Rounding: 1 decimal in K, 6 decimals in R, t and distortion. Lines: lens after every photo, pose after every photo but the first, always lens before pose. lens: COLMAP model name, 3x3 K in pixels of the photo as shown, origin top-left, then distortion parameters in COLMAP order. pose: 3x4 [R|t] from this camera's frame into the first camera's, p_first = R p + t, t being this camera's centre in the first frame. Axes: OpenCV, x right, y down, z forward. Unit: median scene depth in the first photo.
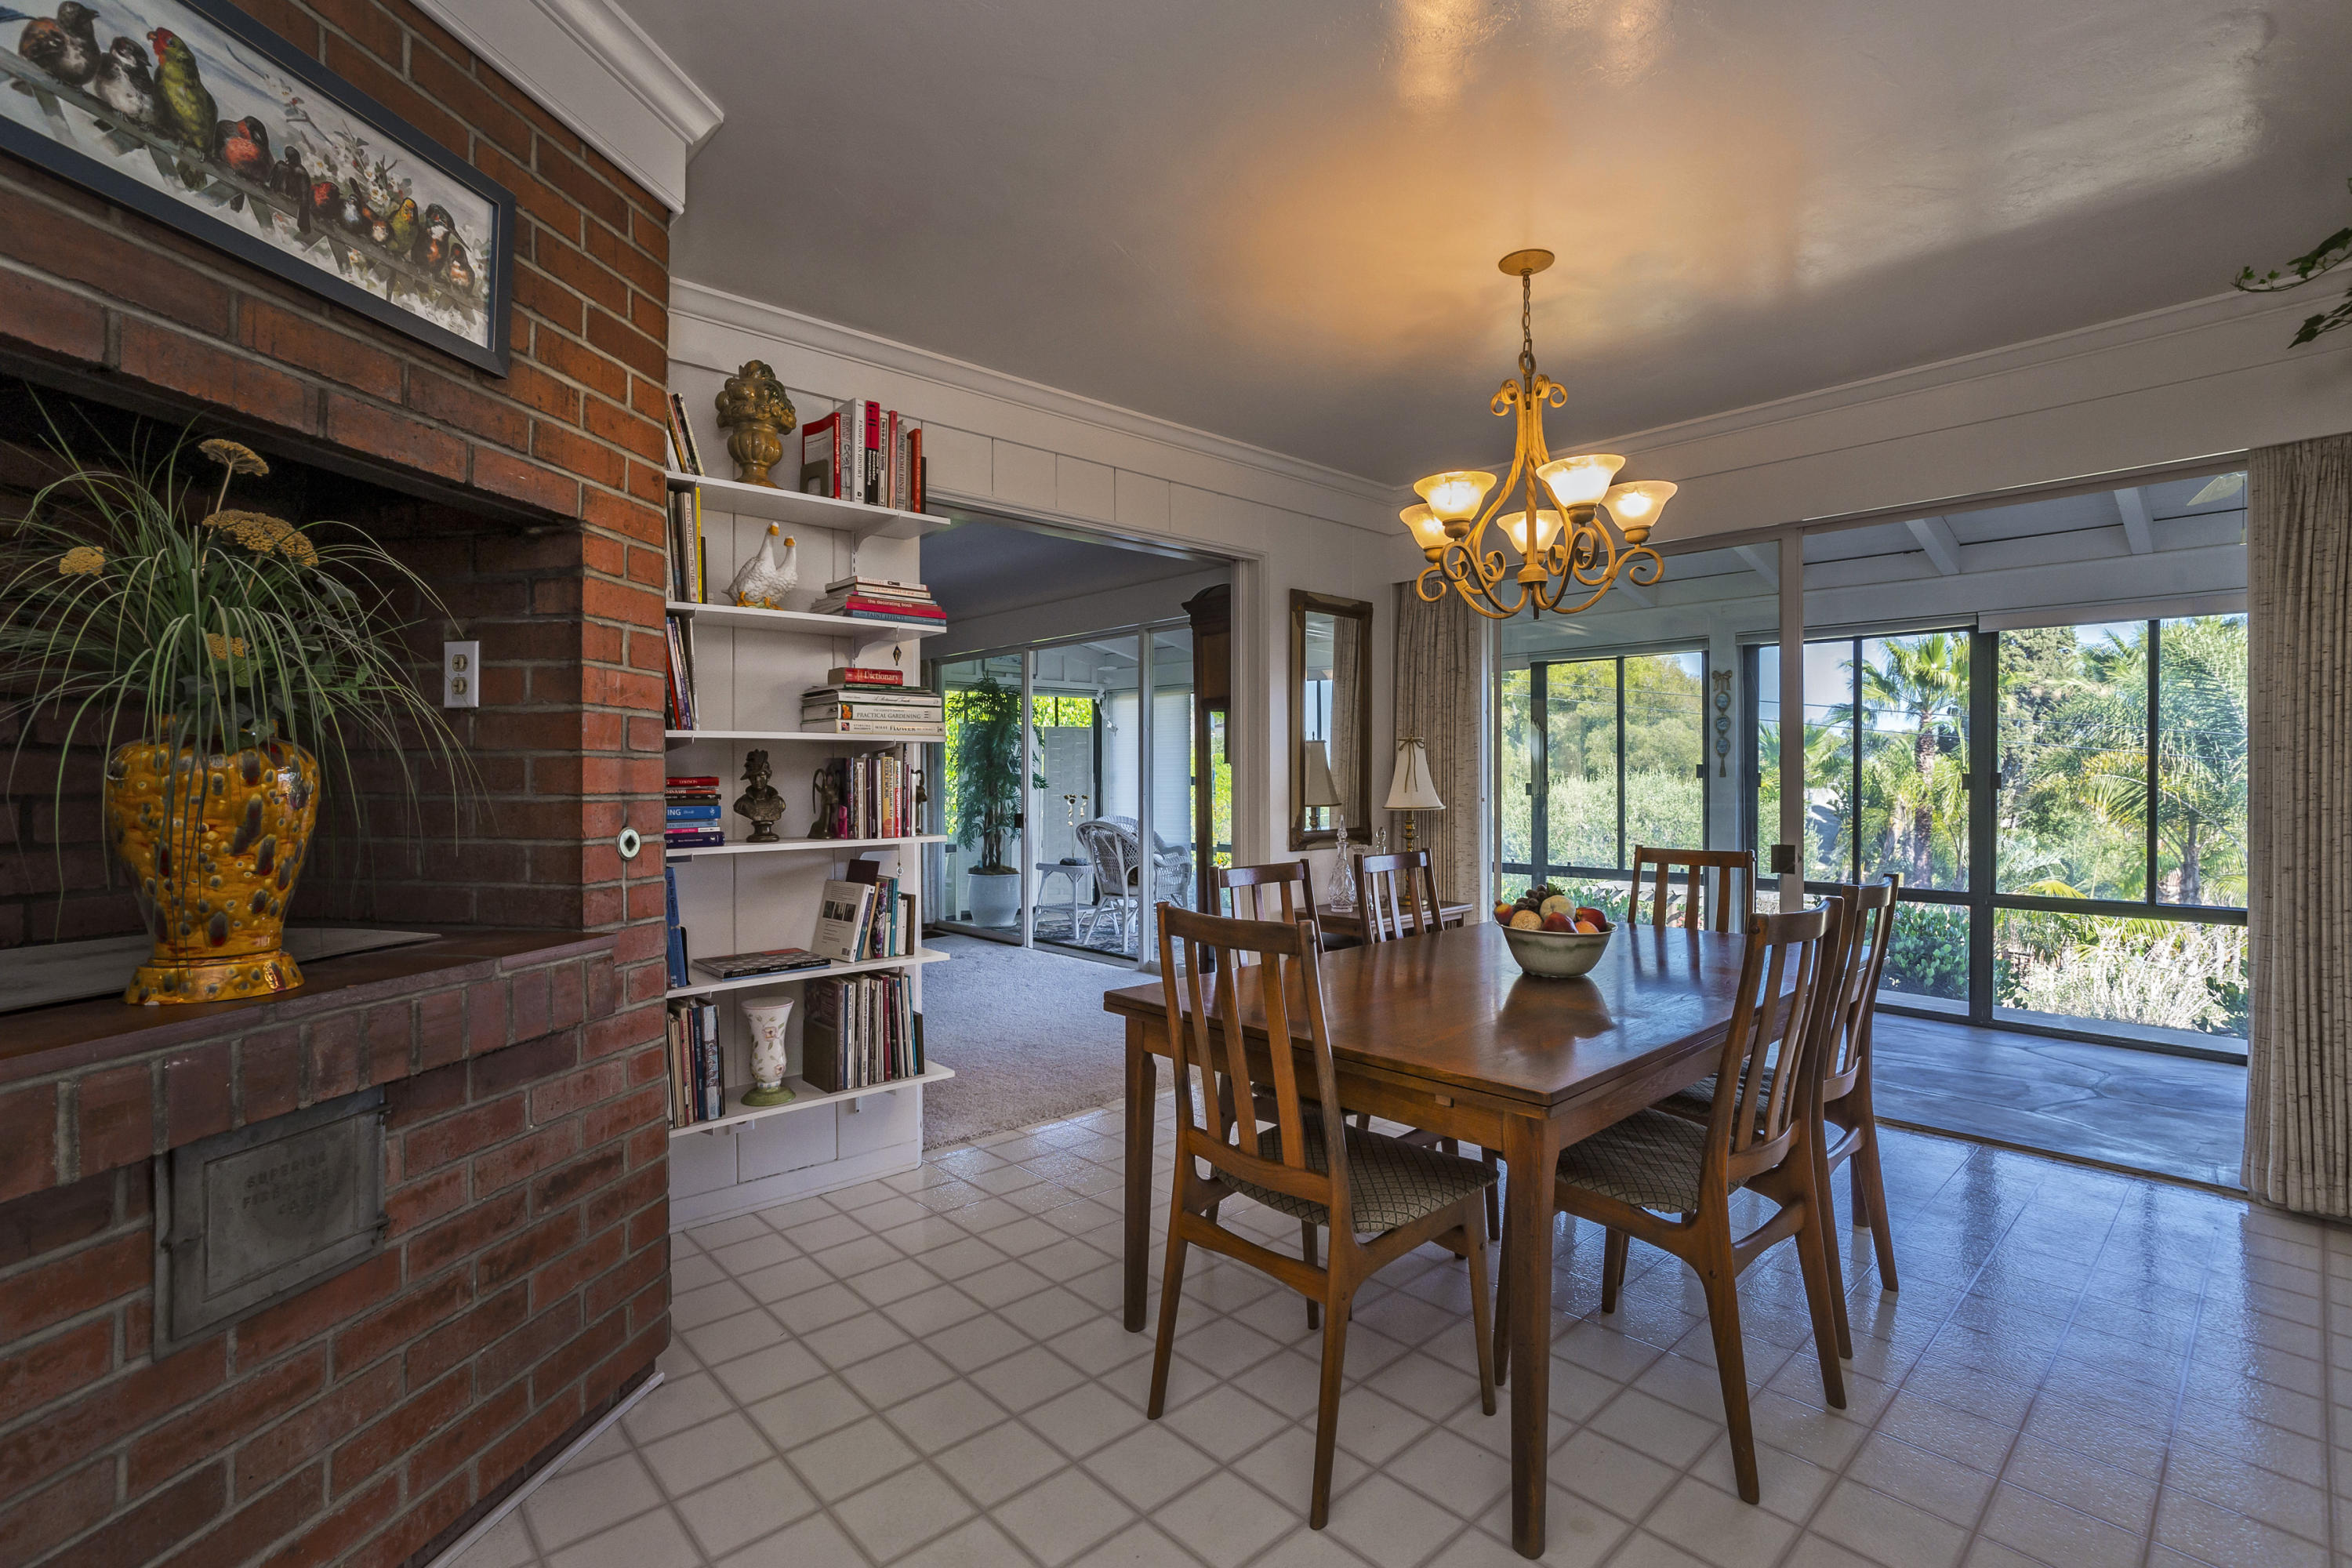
lens RADIAL K [[1076.5, 0, 1187.9], [0, 1076.5, 780.5], [0, 0, 1]] dist [-0.001525, 0.006083]
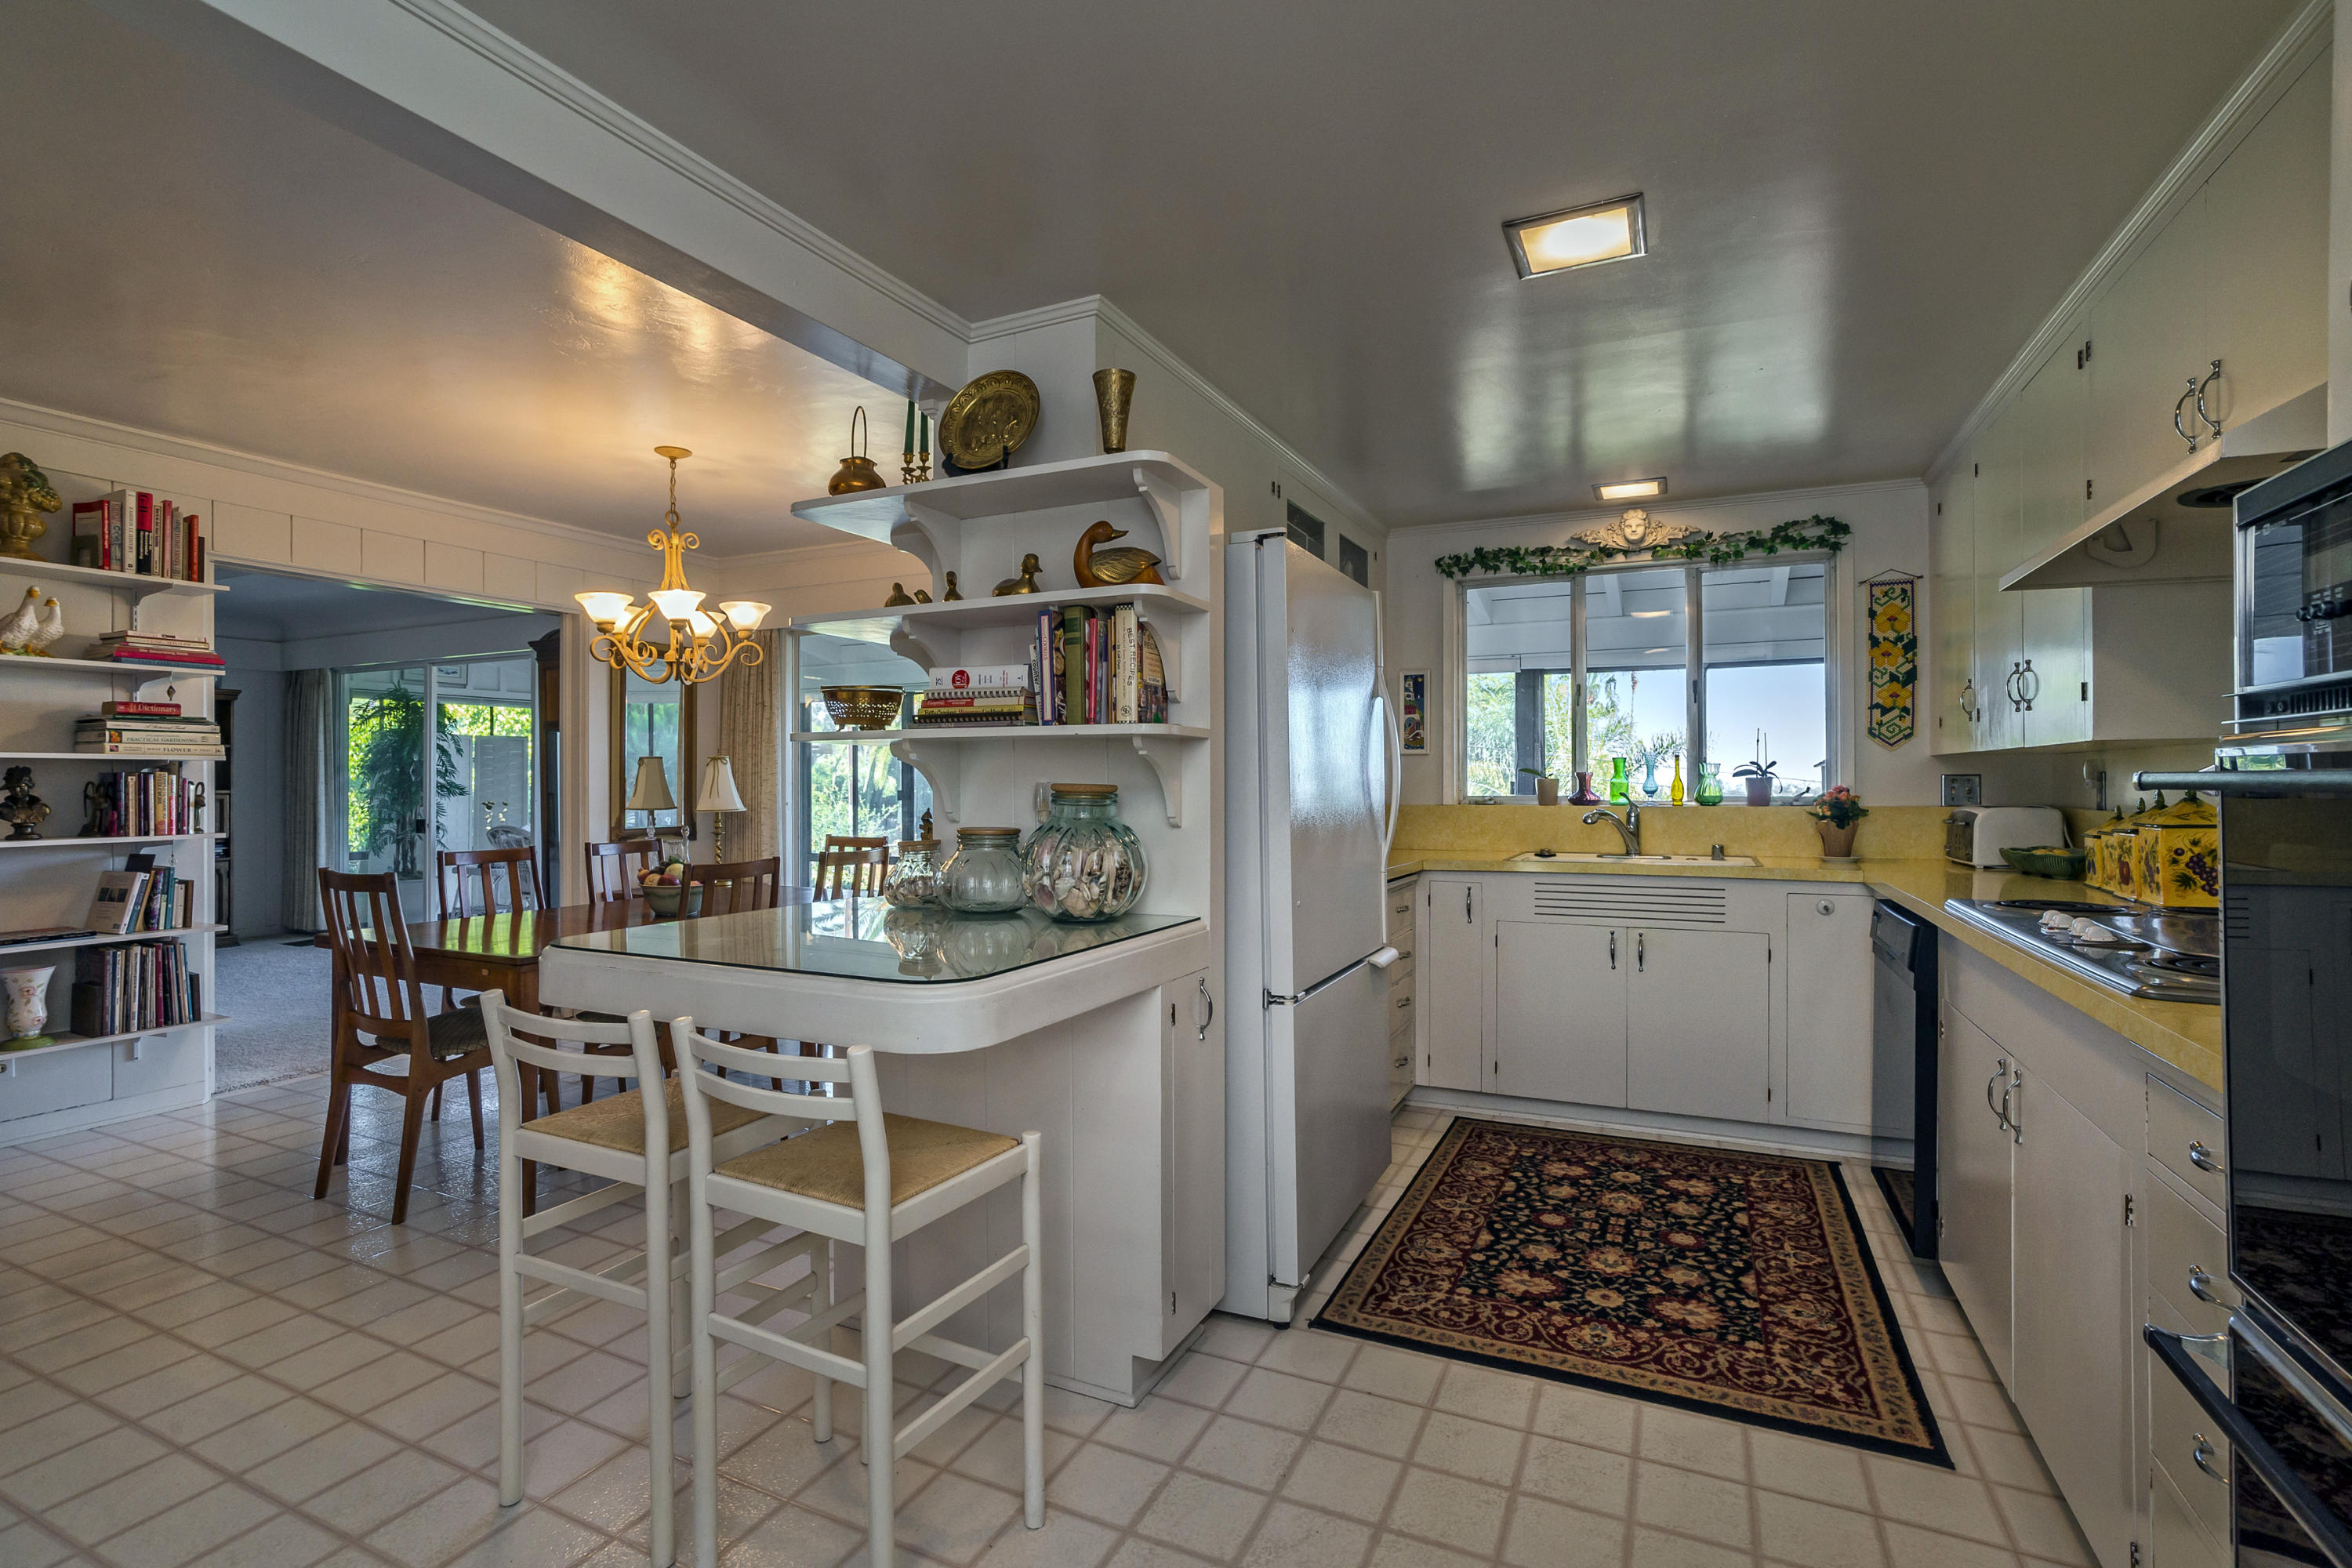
lens RADIAL K [[1076.5, 0, 1166.3], [0, 1076.5, 782.8], [0, 0, 1]] dist [-0.001525, 0.006083]
pose [[0.935359, 0.001716, 0.353695, 0.379800], [-0.000679, 0.999995, -0.003056, -0.005902], [-0.353698, 0.002618, 0.935356, -0.613378]]
